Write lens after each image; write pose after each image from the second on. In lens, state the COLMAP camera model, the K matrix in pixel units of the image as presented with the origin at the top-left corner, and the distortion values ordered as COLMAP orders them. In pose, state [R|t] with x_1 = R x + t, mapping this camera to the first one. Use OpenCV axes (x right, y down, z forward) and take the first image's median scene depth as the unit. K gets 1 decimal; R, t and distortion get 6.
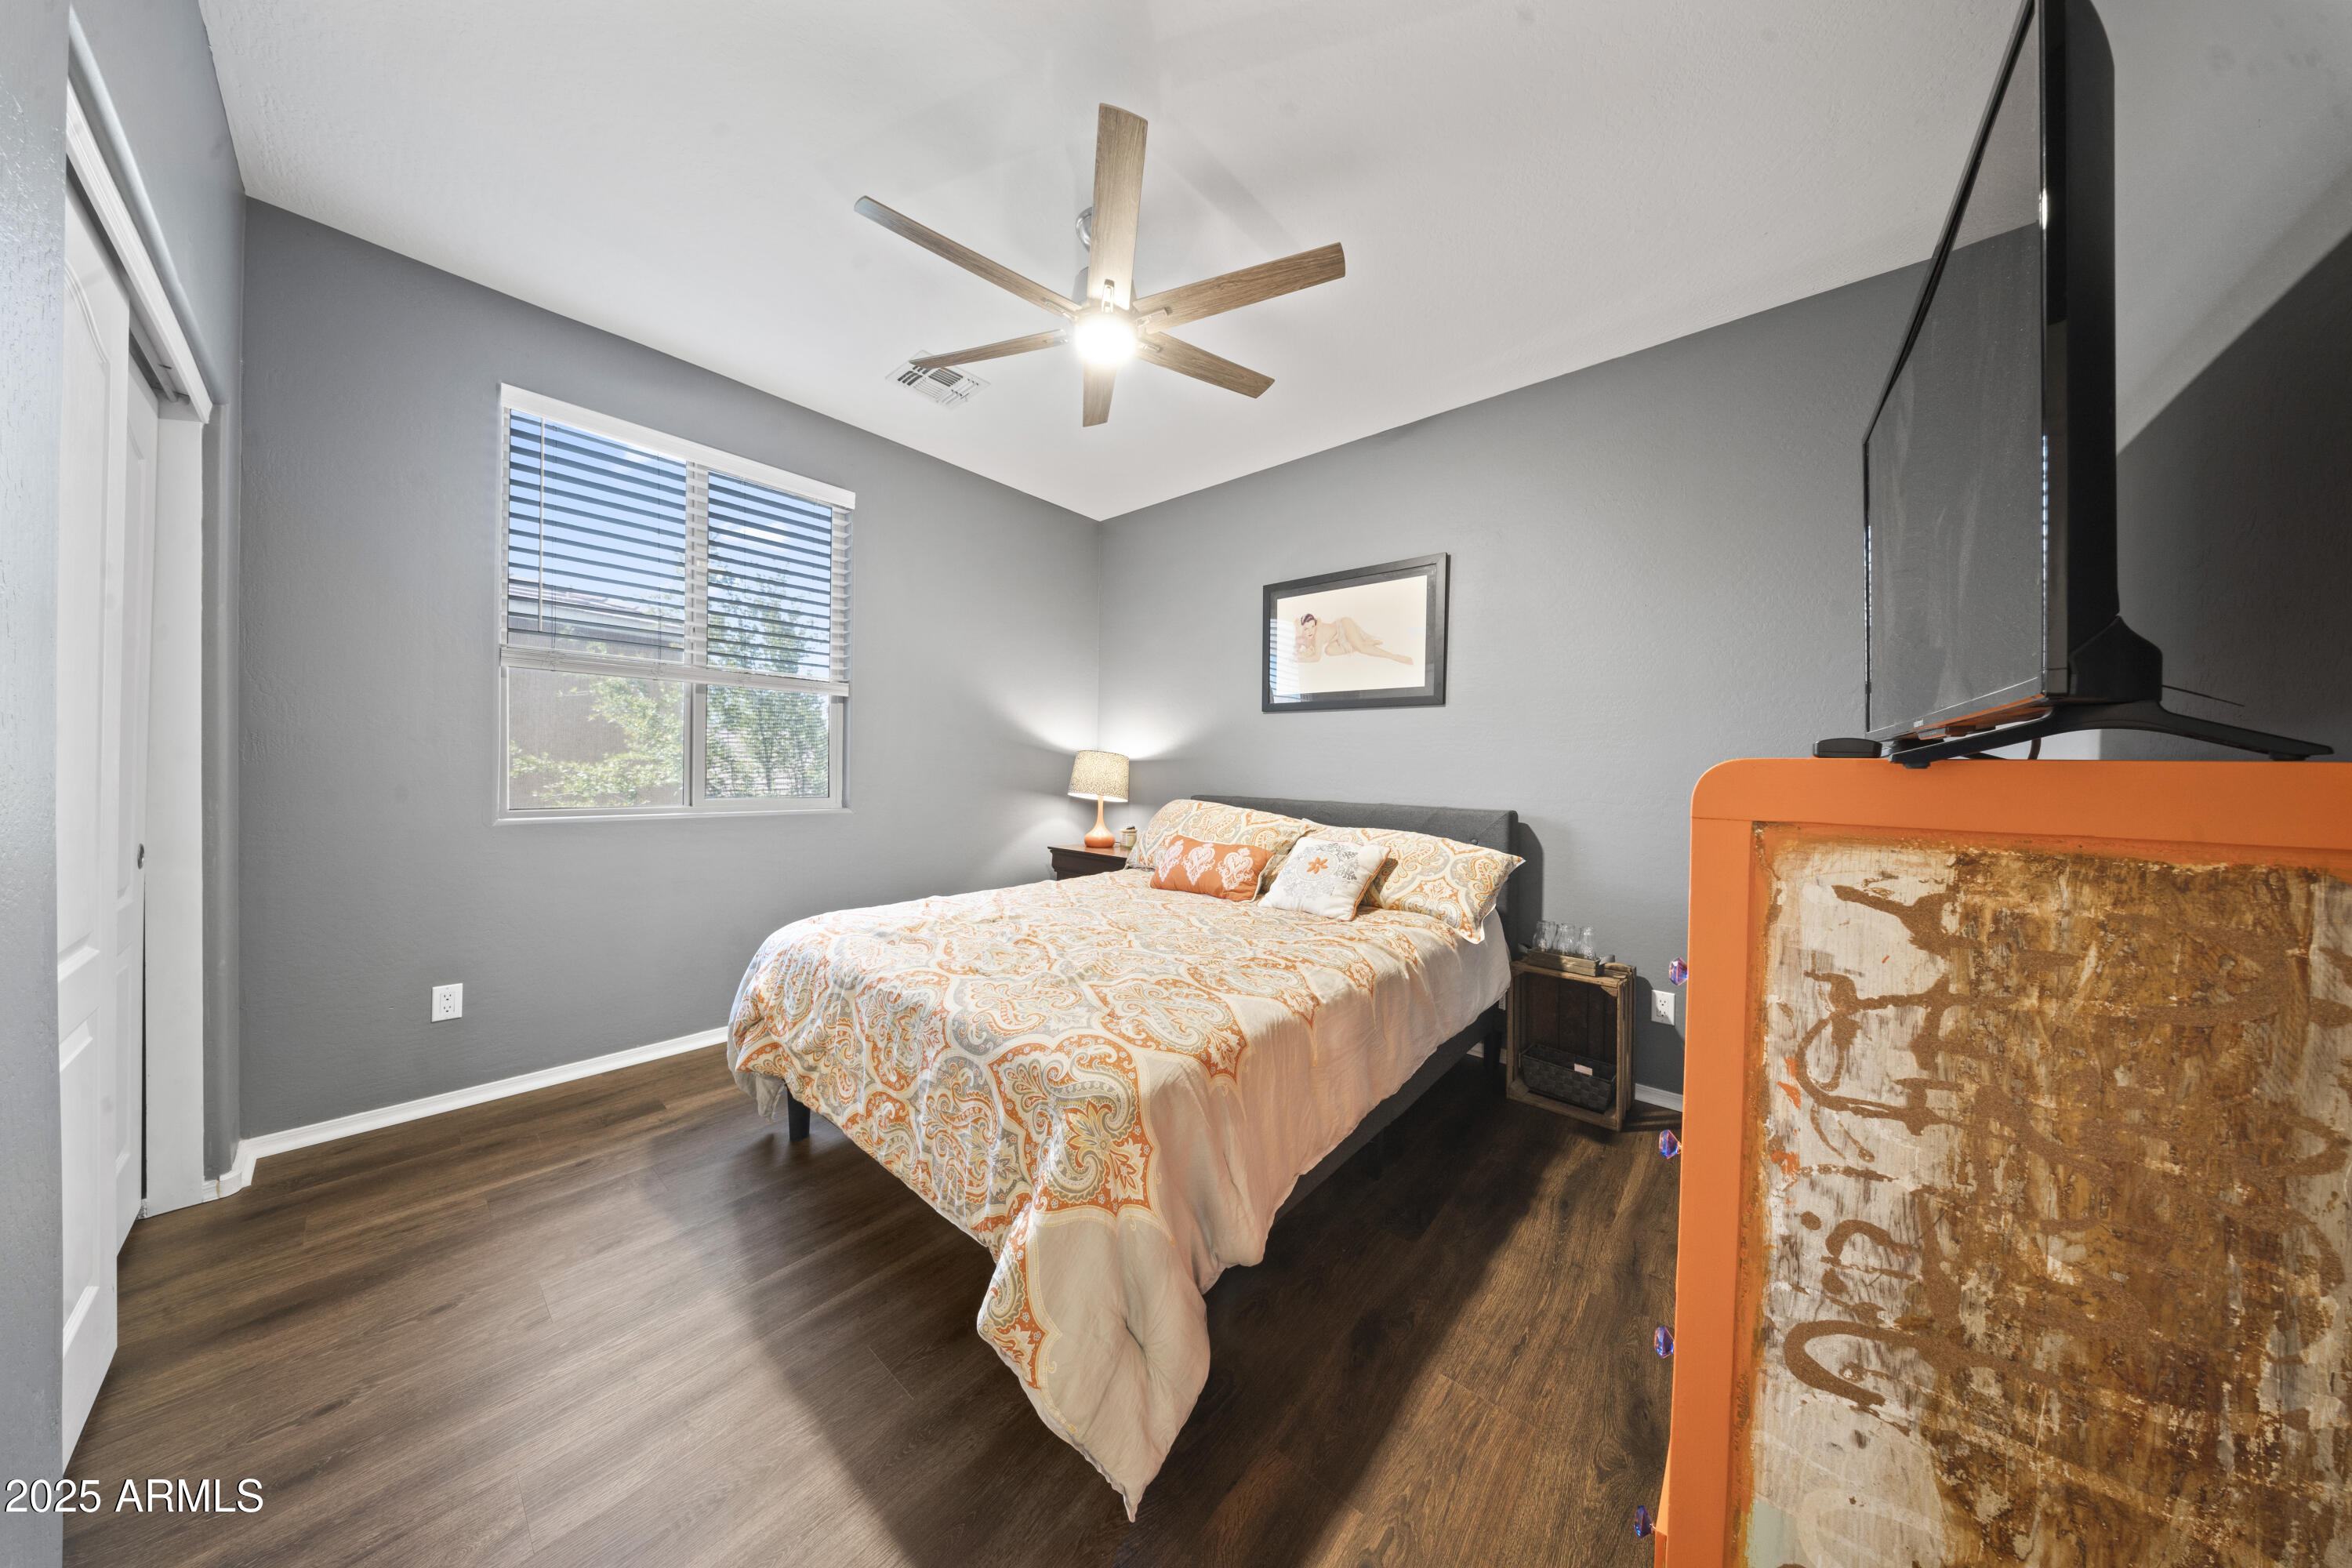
lens RADIAL K [[690.1, 0, 1176.0], [0, 690.1, 784.0], [0, 0, 1]] dist [0.000435, -0.001938]
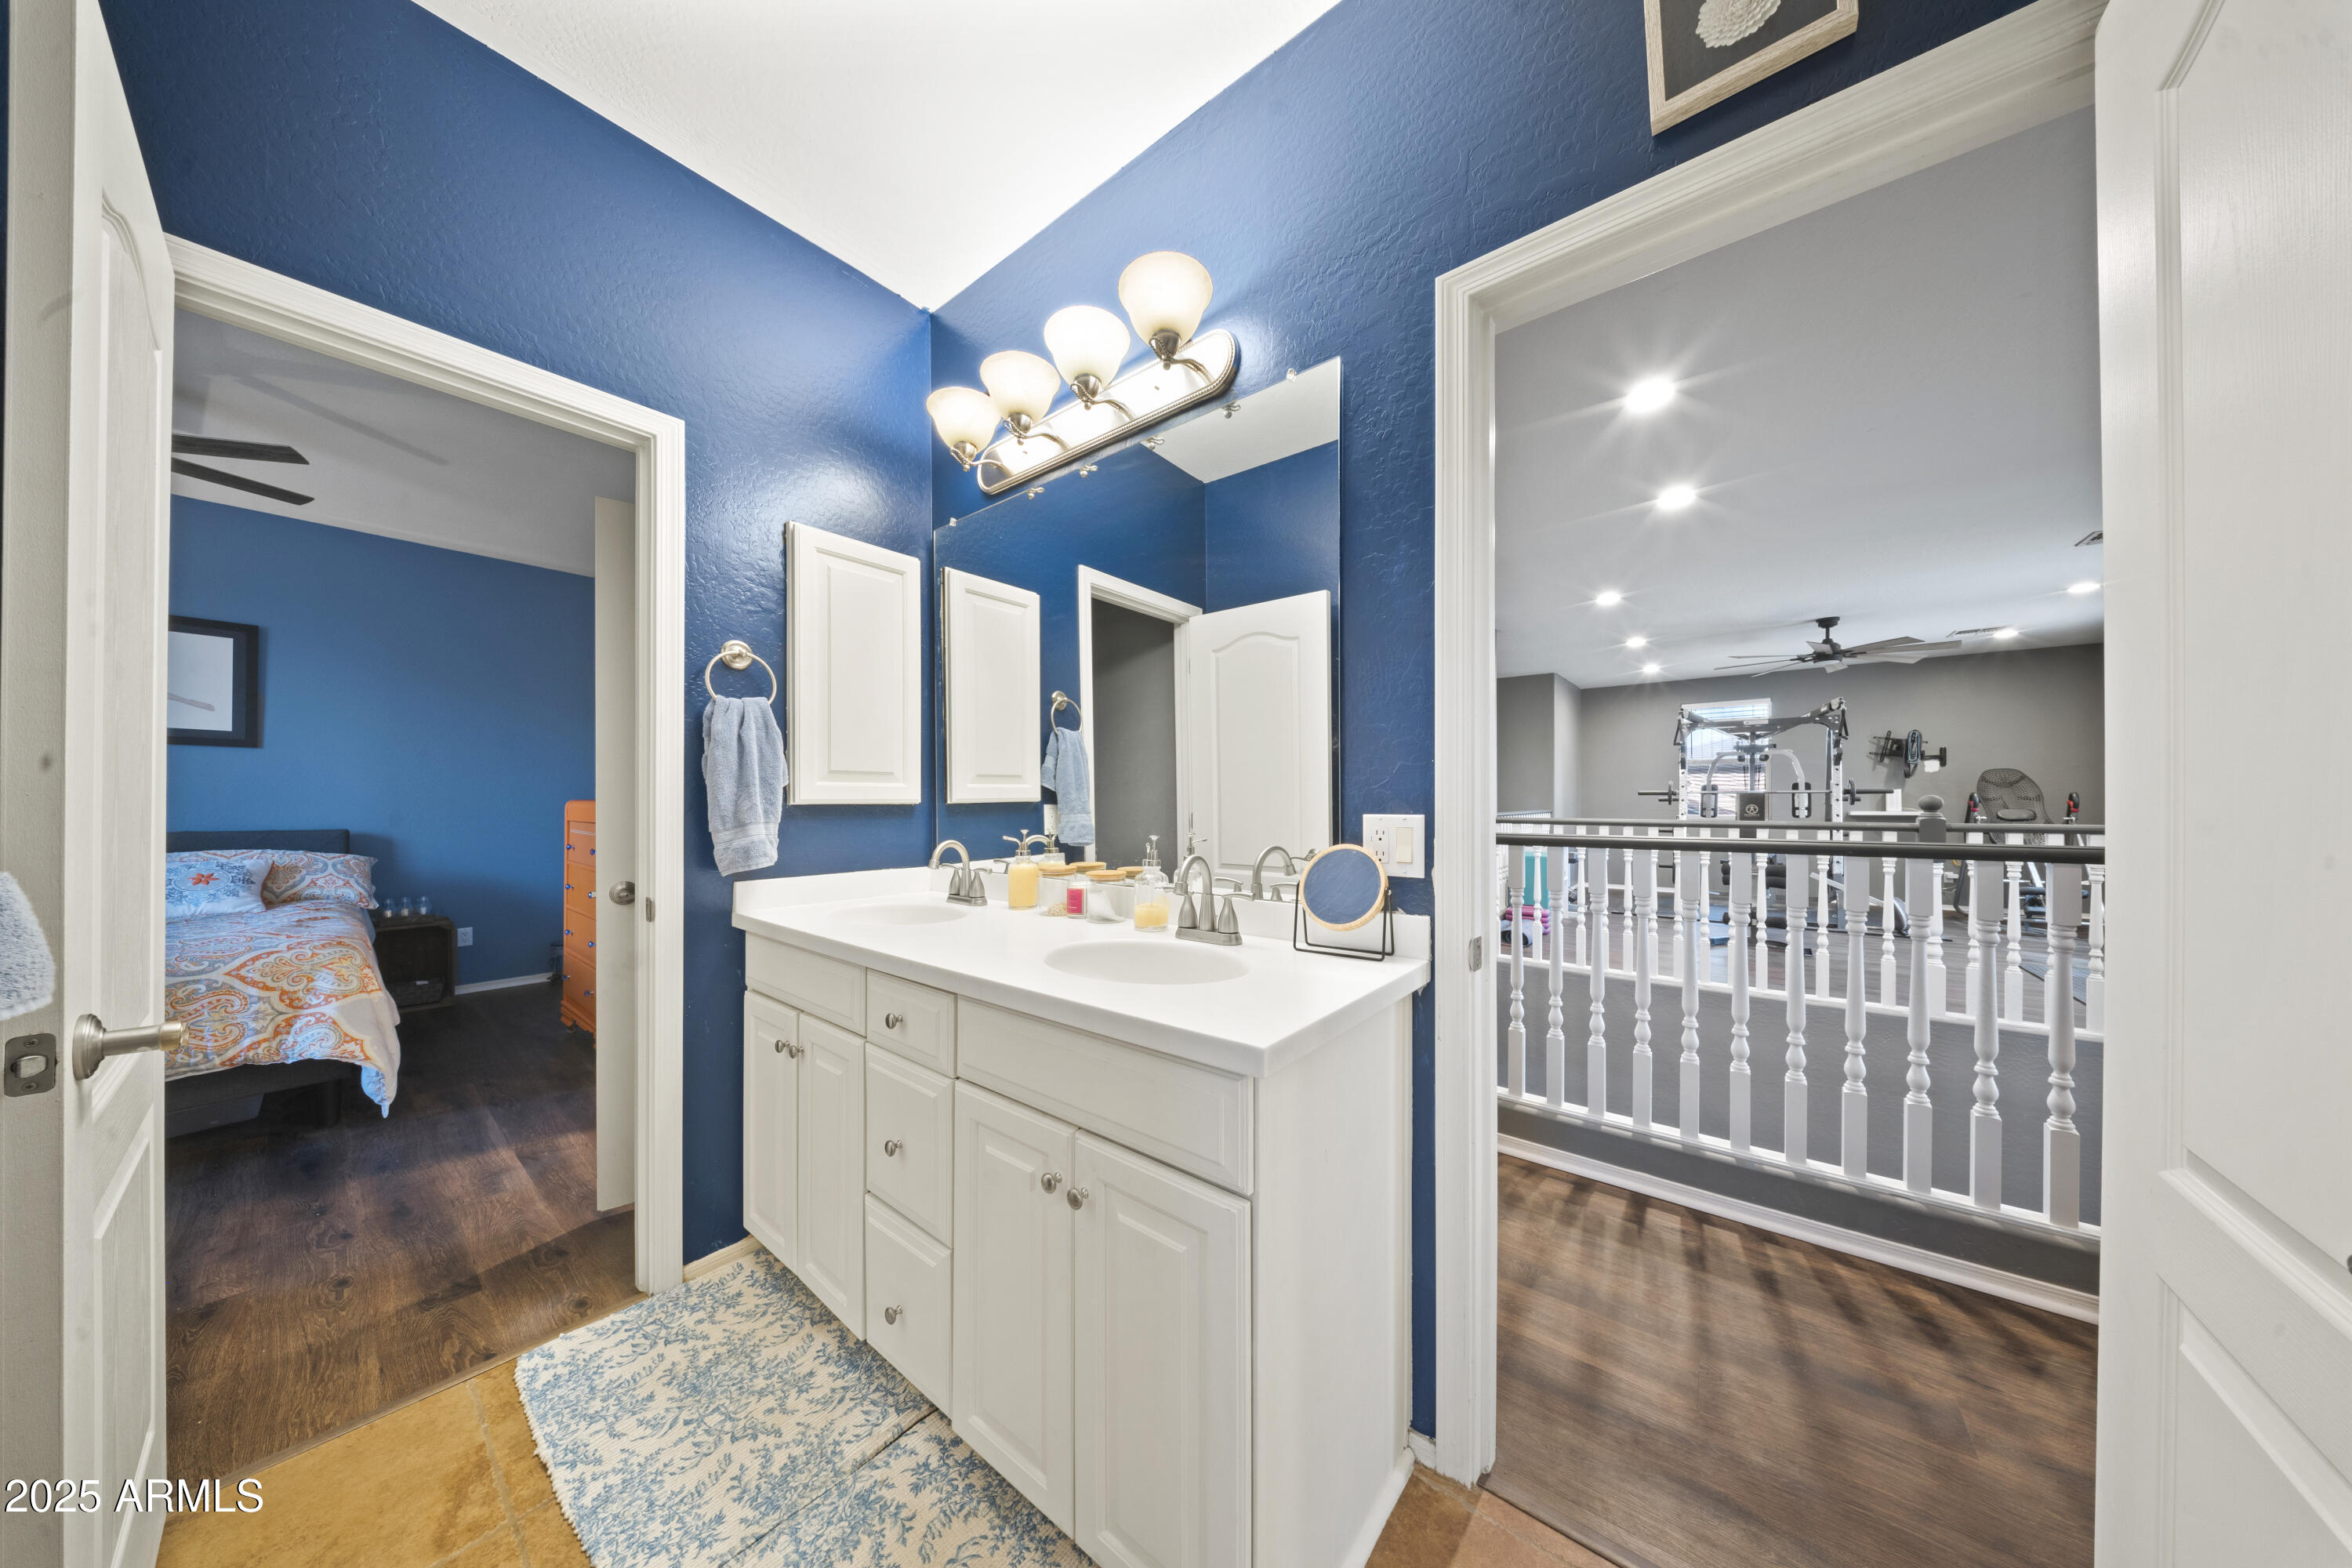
lens RADIAL K [[690.1, 0, 1176.0], [0, 690.1, 784.0], [0, 0, 1]] dist [0.000435, -0.001938]
pose [[-0.042042, 0.000703, 0.999116, -1.187178], [0.020973, 0.999780, 0.000179, -0.021734], [-0.998896, 0.020962, -0.042048, -0.780282]]
